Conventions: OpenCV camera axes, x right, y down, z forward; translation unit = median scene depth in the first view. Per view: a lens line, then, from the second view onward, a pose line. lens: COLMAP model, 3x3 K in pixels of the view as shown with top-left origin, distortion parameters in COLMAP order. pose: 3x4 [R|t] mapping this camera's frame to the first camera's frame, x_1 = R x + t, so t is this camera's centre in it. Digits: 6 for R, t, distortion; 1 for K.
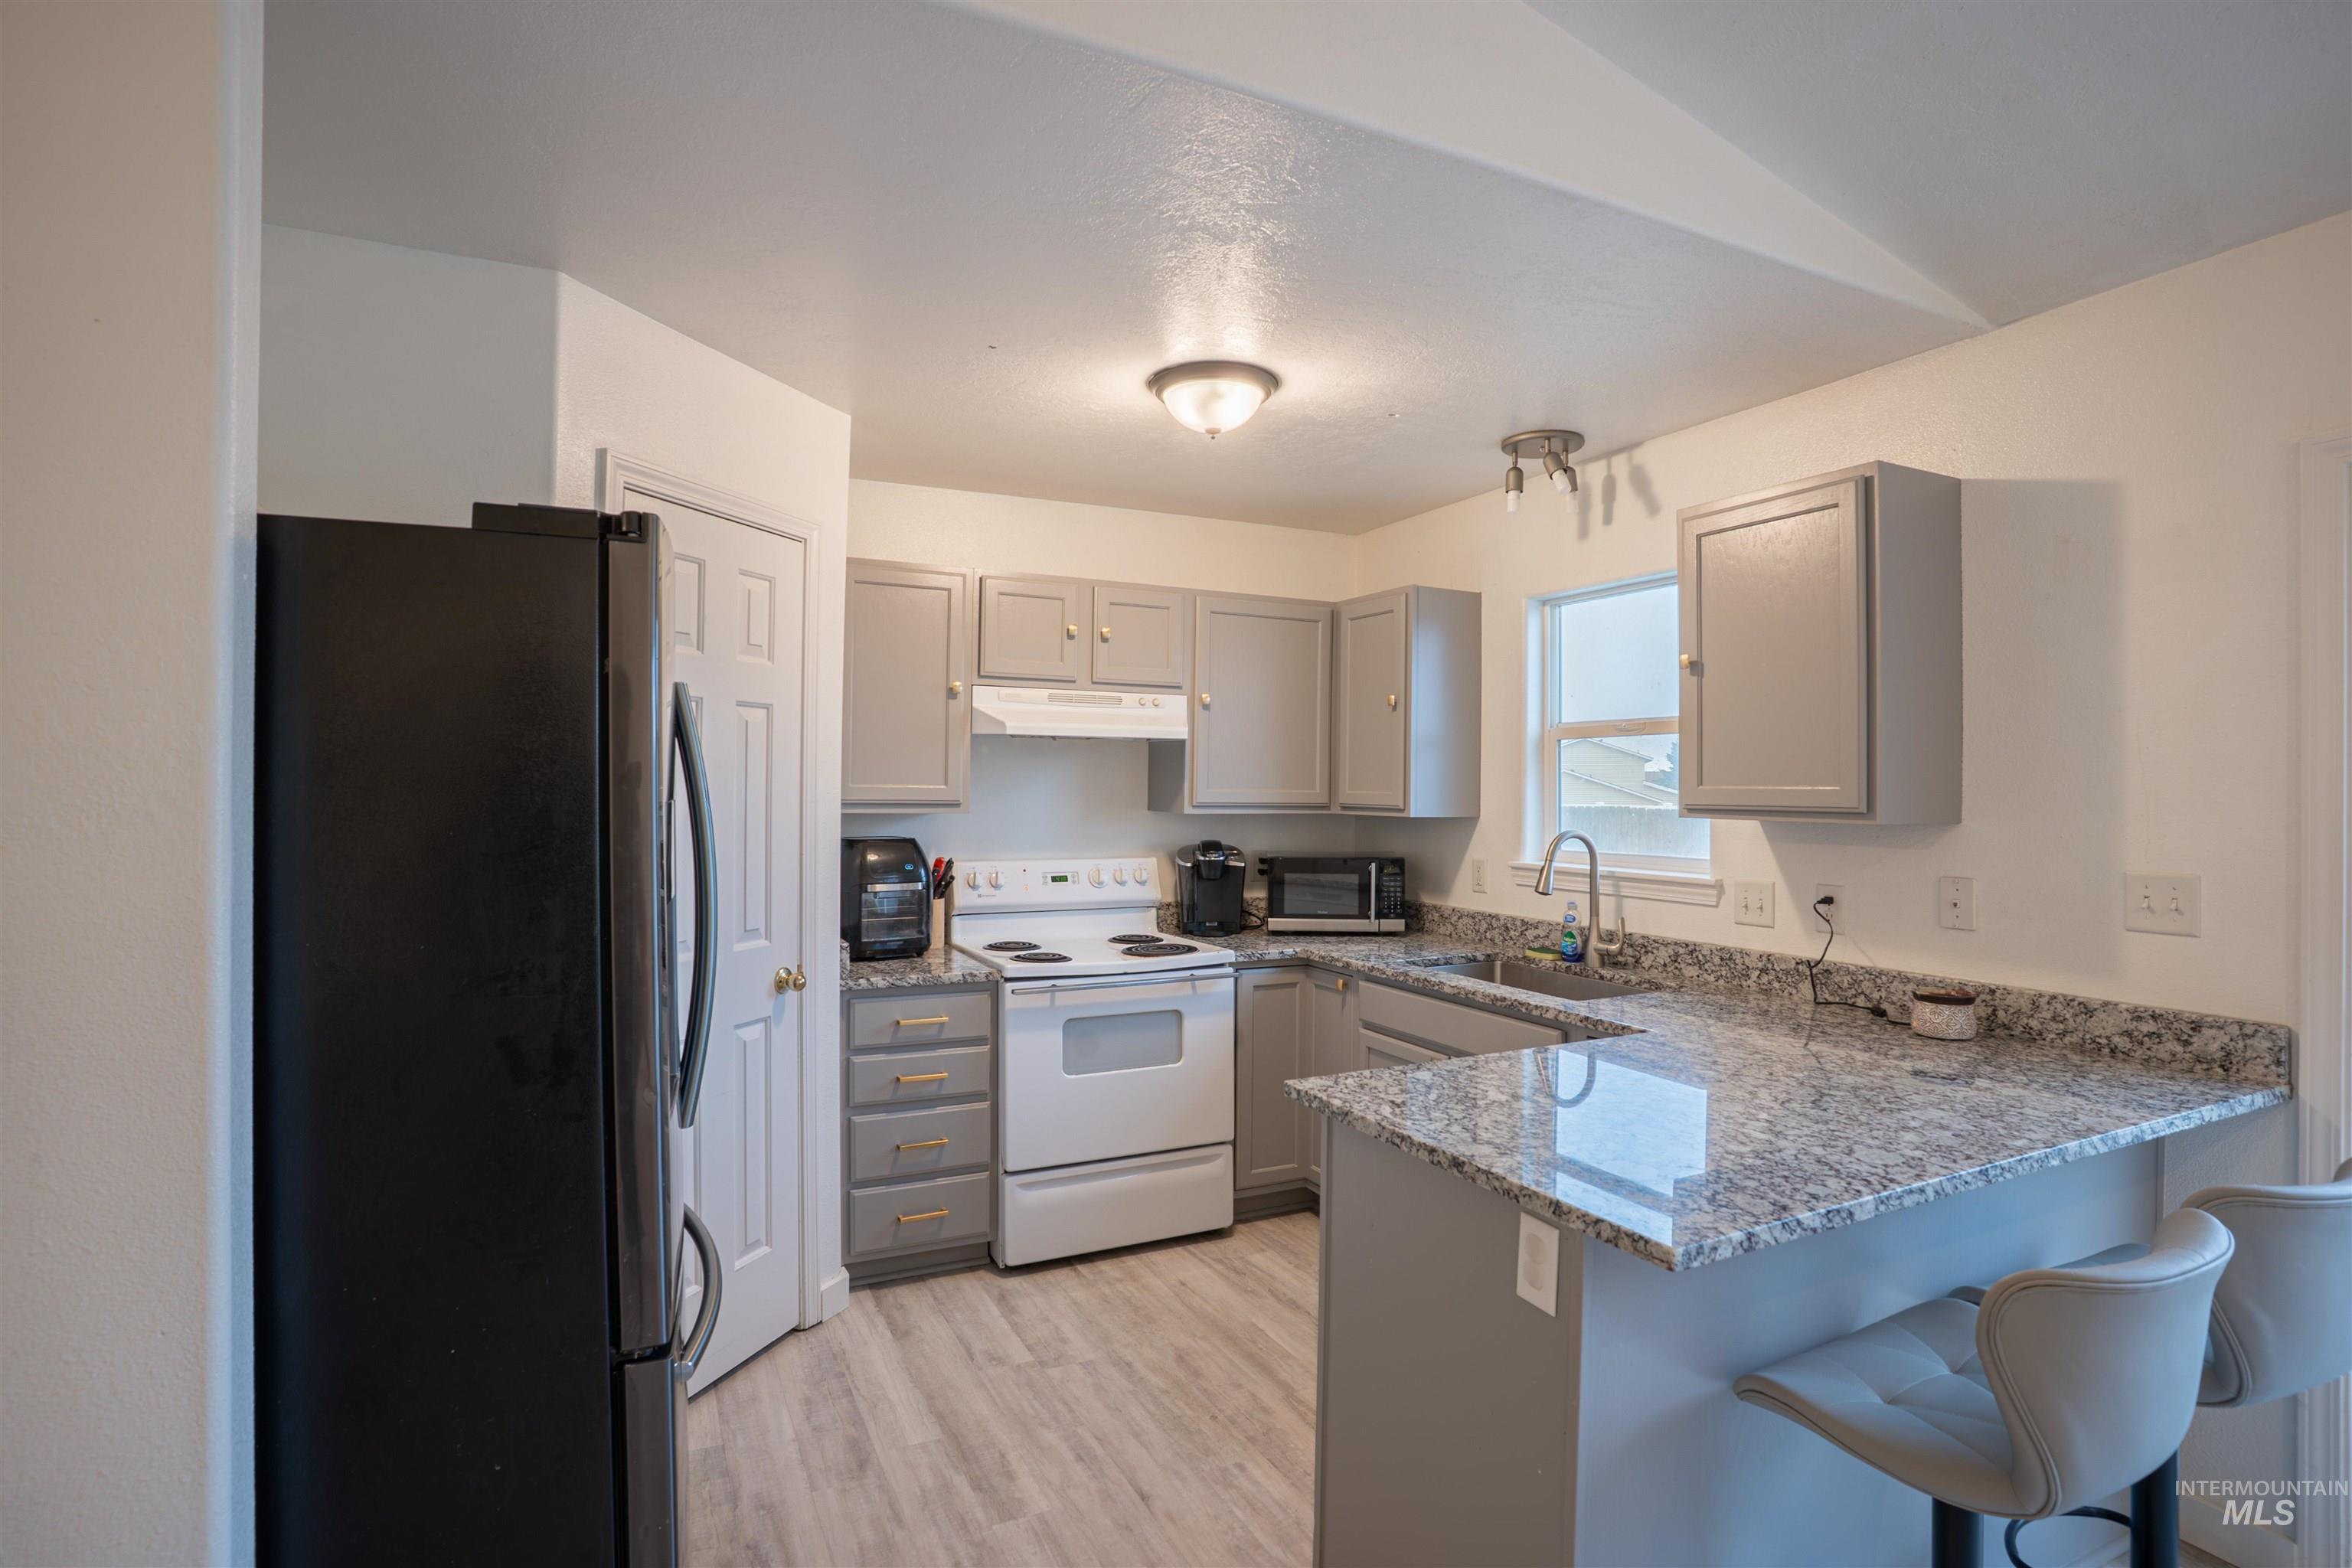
lens RADIAL K [[1148.4, 0, 1172.0], [0, 1148.4, 781.4], [0, 0, 1]] dist [-0.078220, 0.036189]
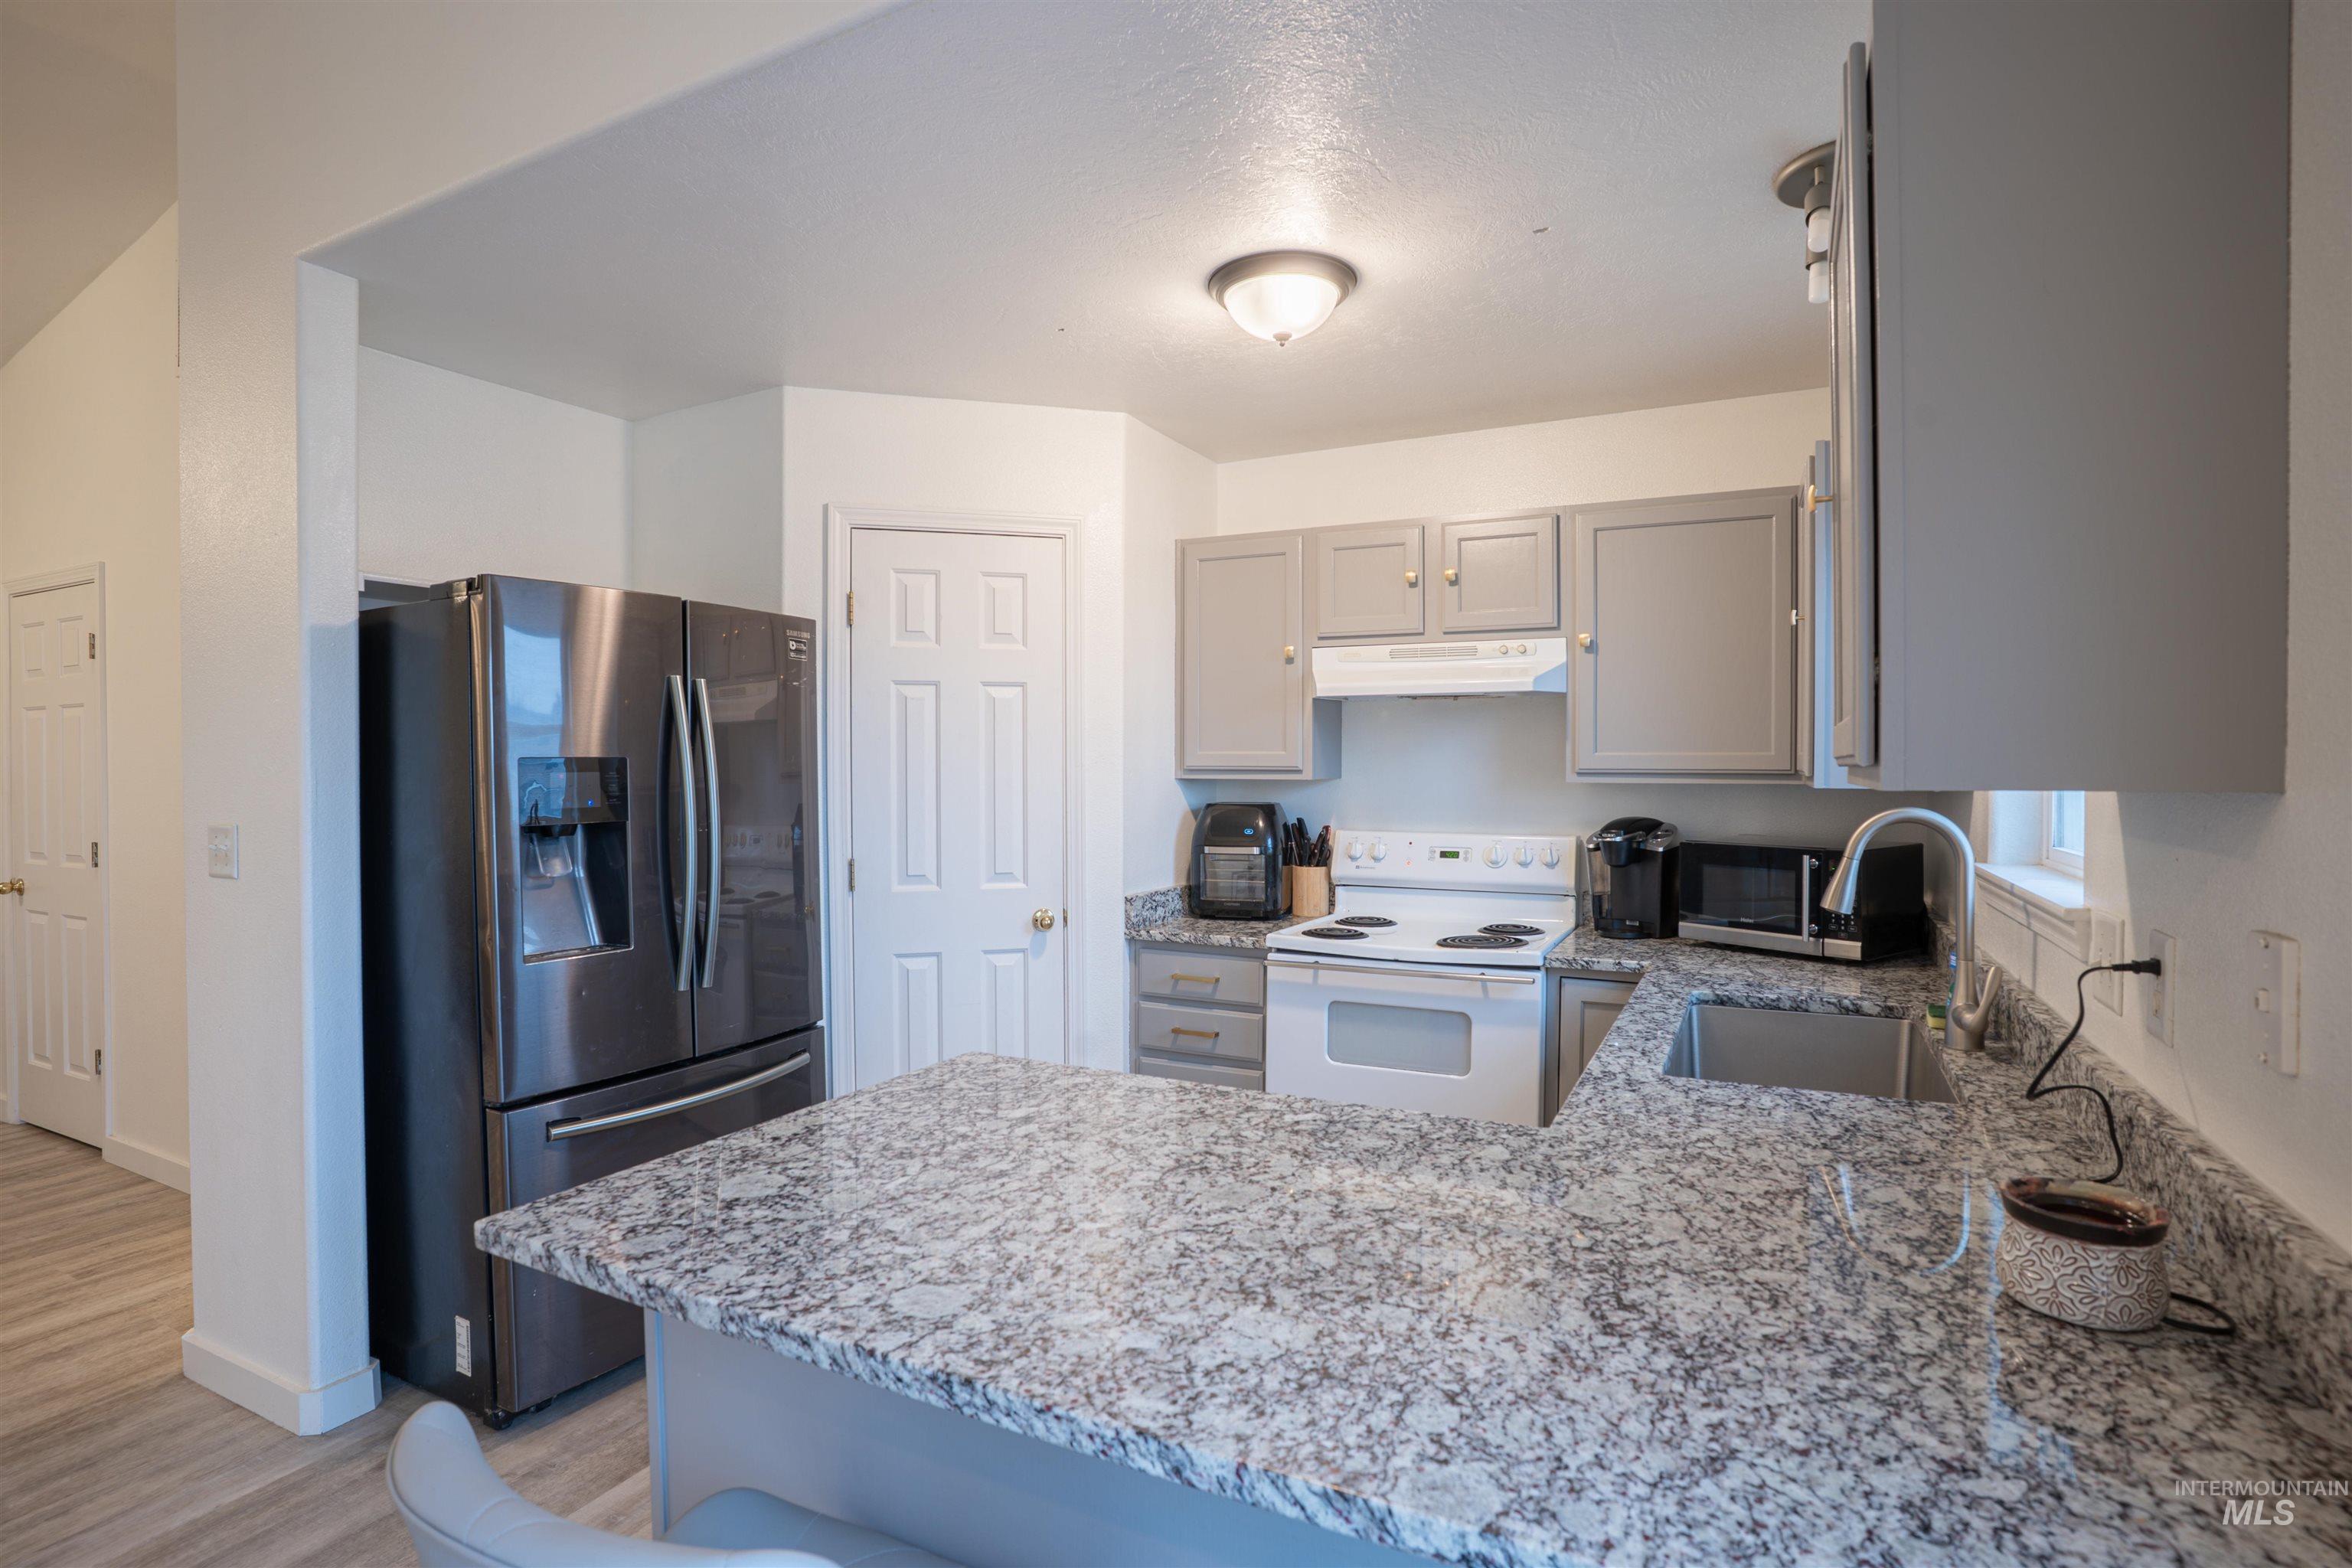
lens RADIAL K [[1148.4, 0, 1172.0], [0, 1148.4, 781.4], [0, 0, 1]] dist [-0.078220, 0.036189]
pose [[0.605816, 0.003827, -0.795595, 0.537537], [0.009217, 0.999888, 0.011828, 0.016921], [0.795551, -0.014499, 0.605713, 0.320106]]
